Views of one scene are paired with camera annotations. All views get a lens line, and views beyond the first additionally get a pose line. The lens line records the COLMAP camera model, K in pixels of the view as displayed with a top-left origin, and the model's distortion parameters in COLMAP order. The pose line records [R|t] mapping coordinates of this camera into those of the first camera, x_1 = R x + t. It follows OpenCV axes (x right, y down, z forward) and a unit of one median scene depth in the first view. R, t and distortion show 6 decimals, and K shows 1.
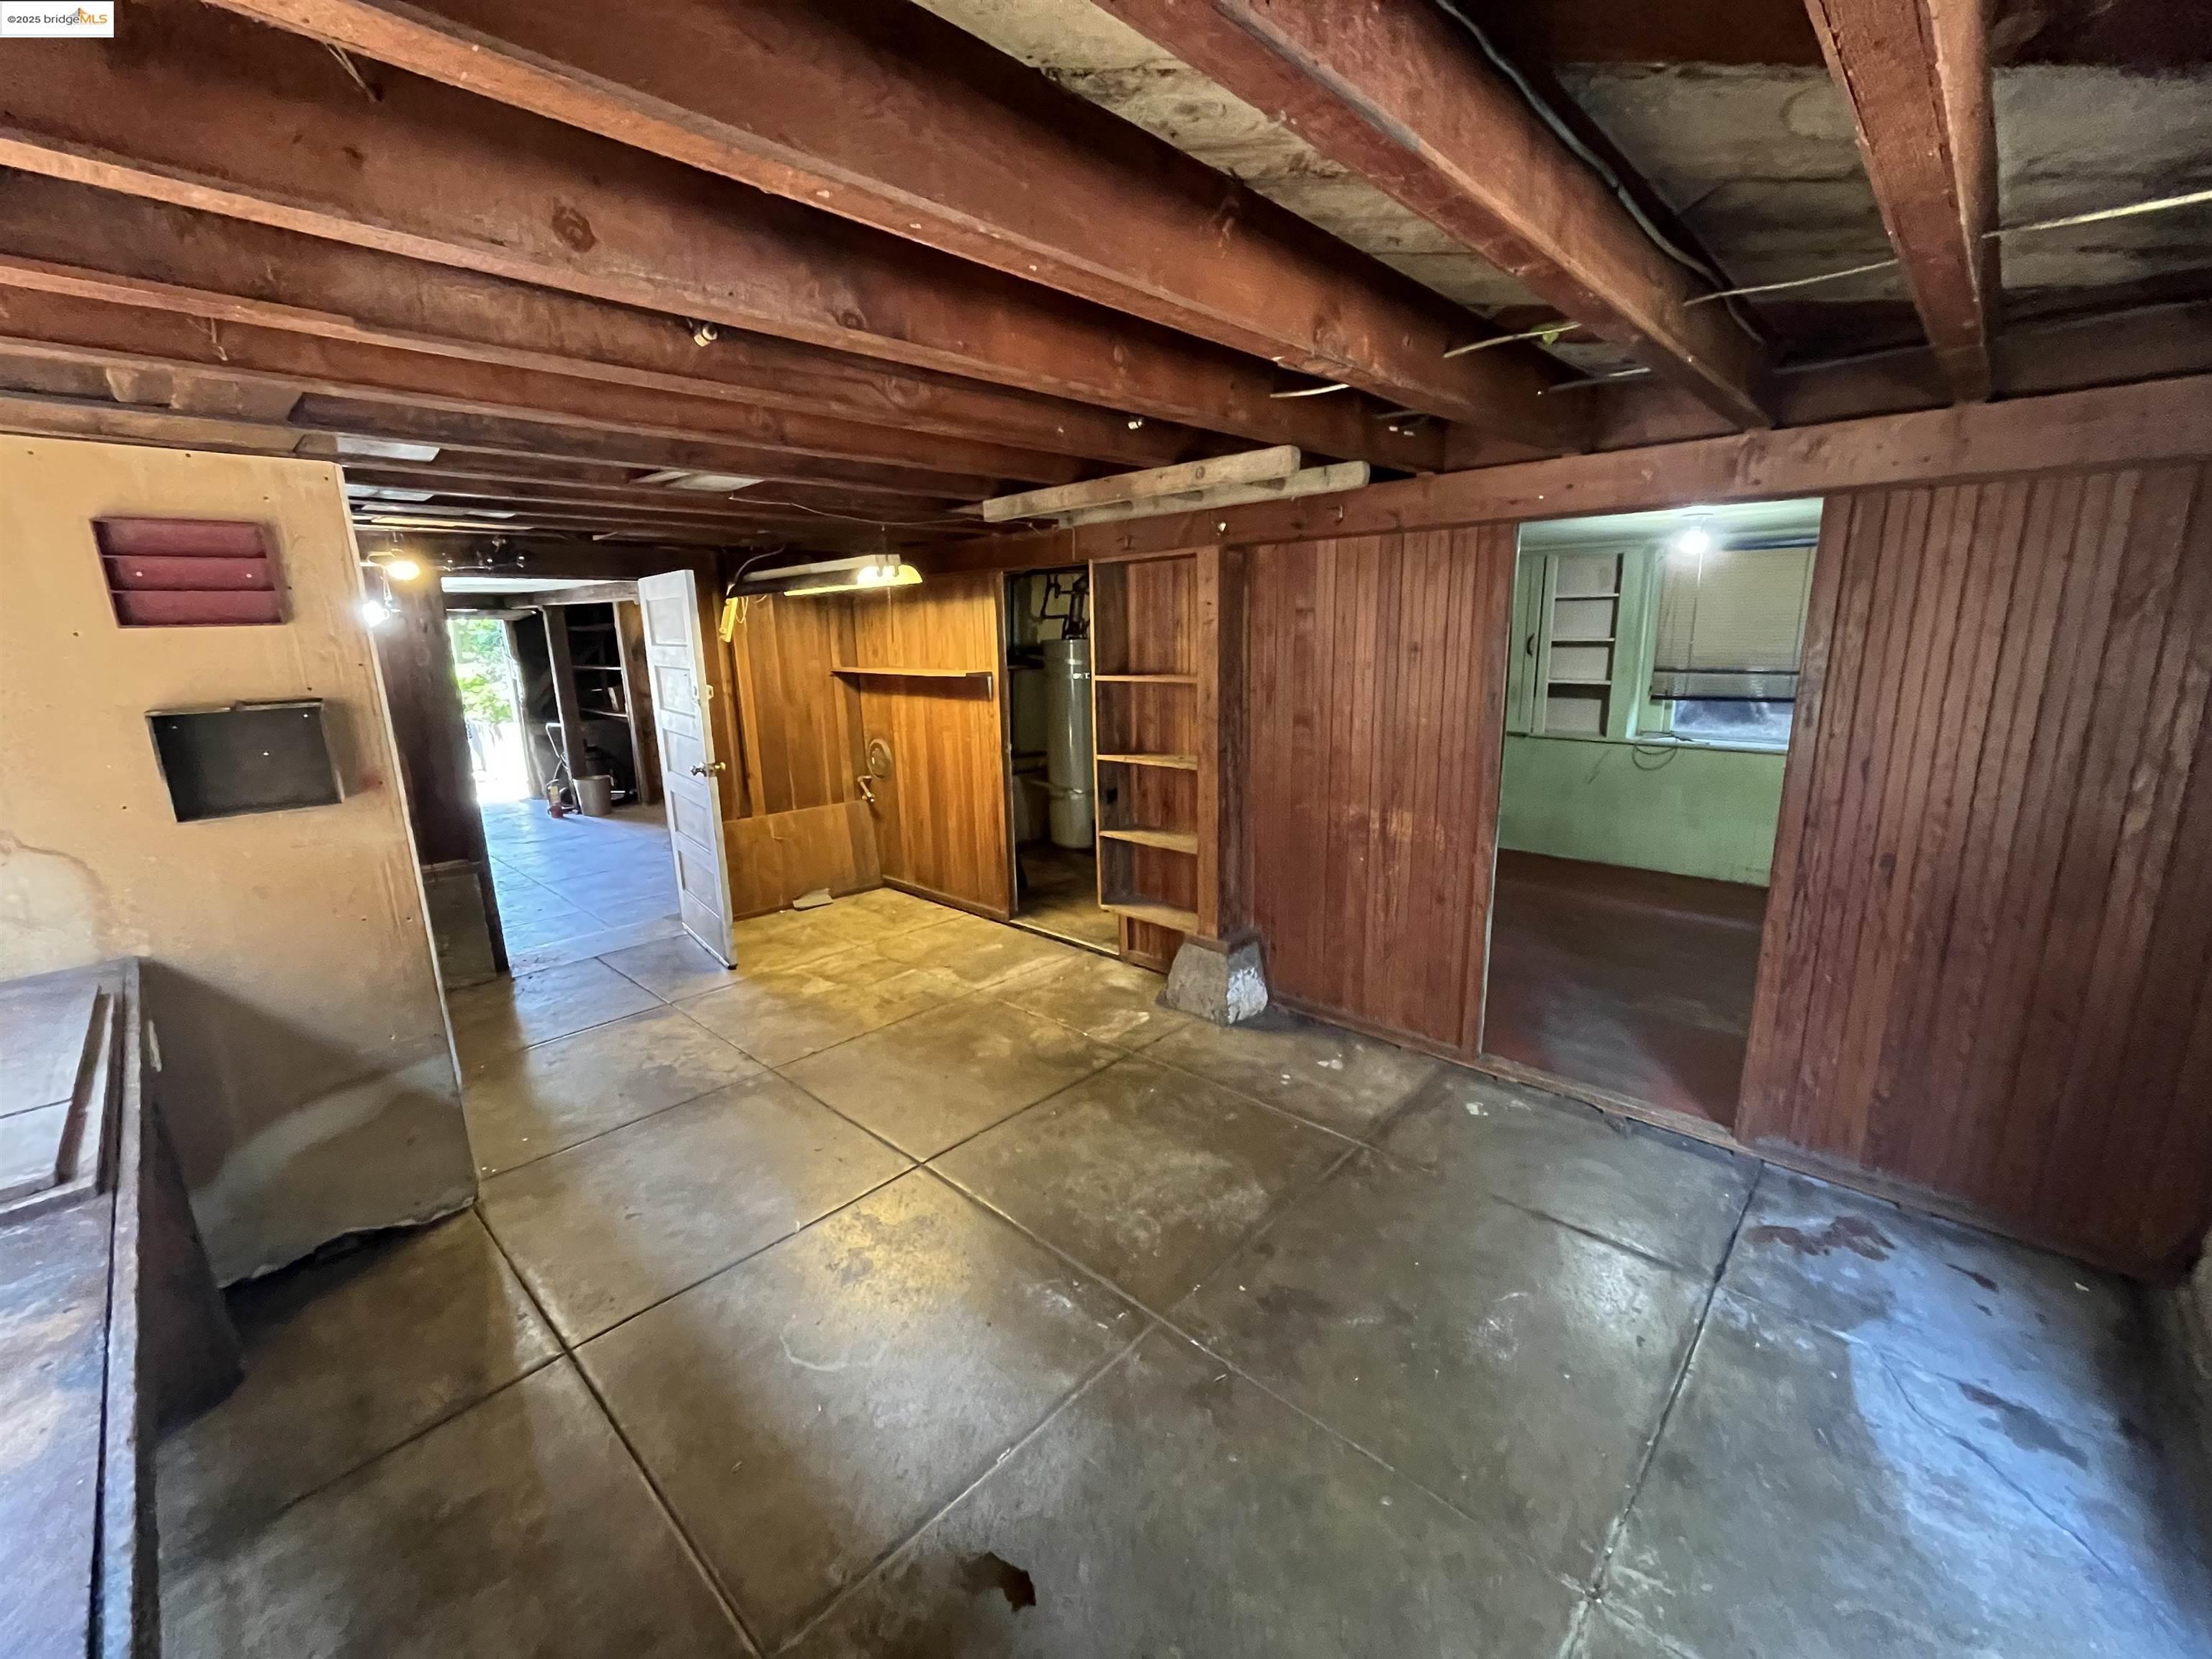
lens RADIAL K [[901.2, 0, 1122.4], [0, 901.2, 830.1], [0, 0, 1]] dist [0.000011, 0.000029]
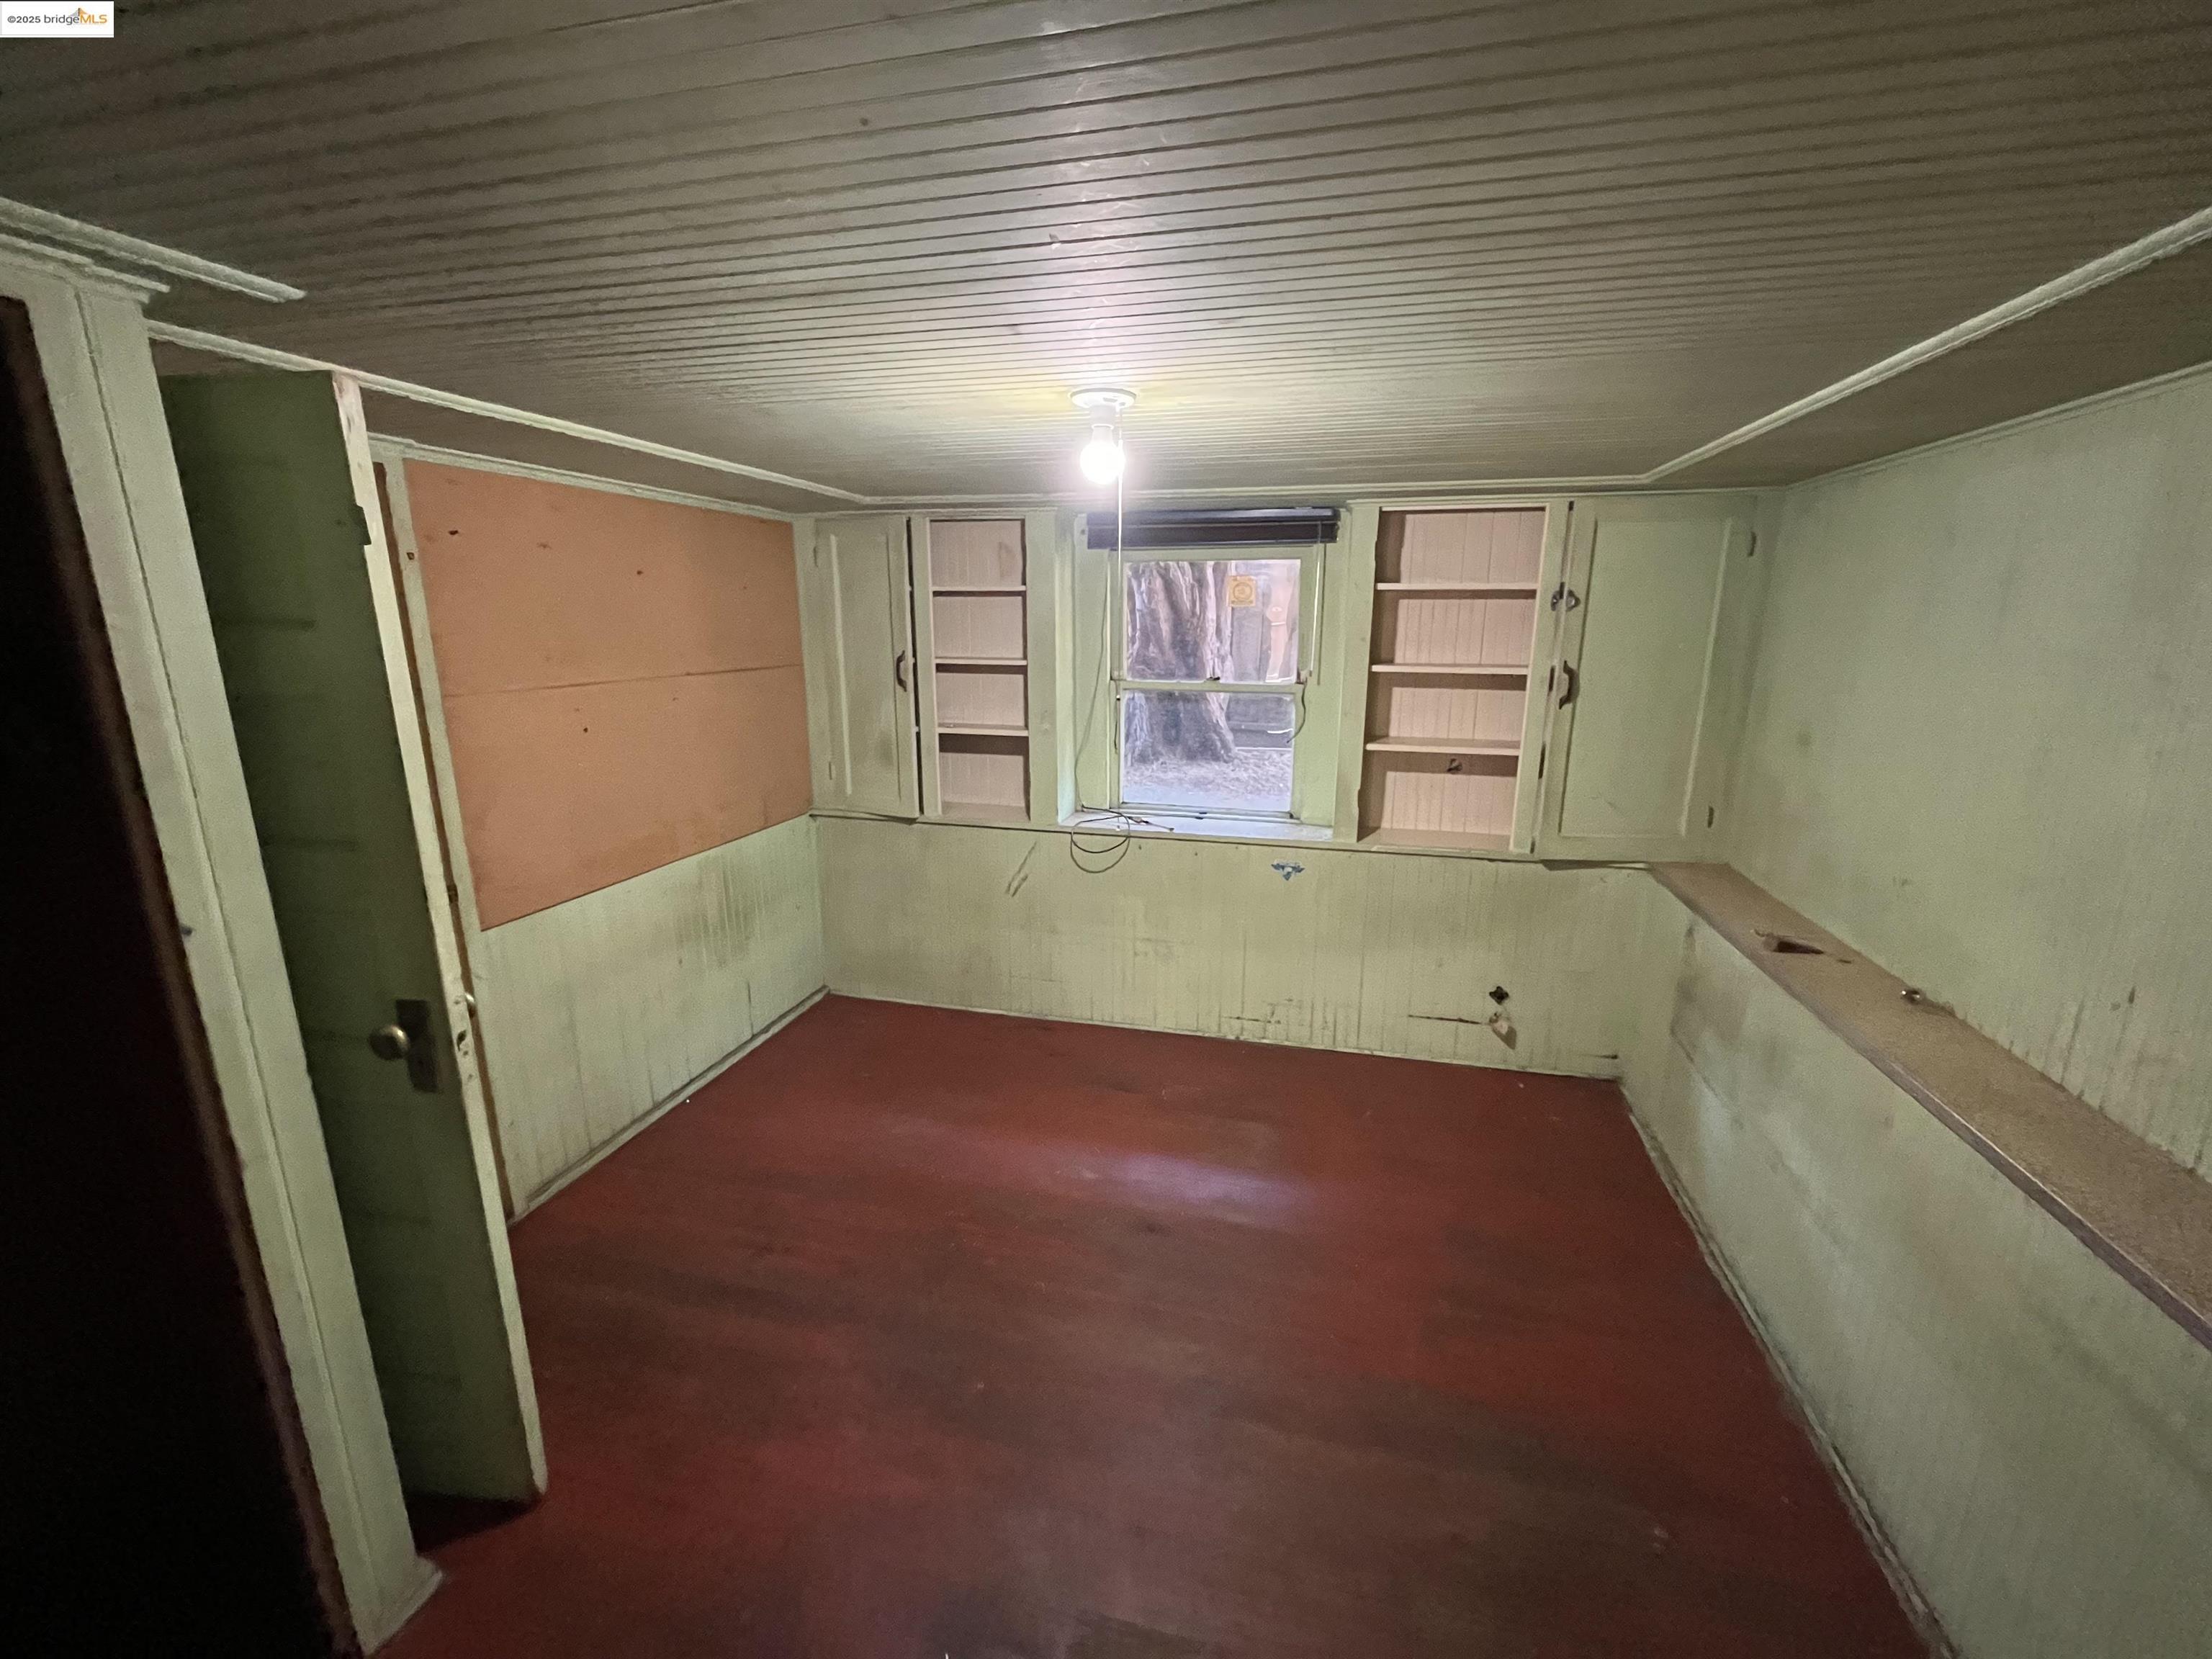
lens RADIAL K [[901.2, 0, 1108.4], [0, 901.2, 829.3], [0, 0, 1]] dist [0.000011, 0.000029]
pose [[0.878554, -0.083318, 0.470320, 0.280340], [0.085100, 0.996218, 0.017515, -0.098721], [-0.470001, 0.024637, 0.882322, 0.413512]]
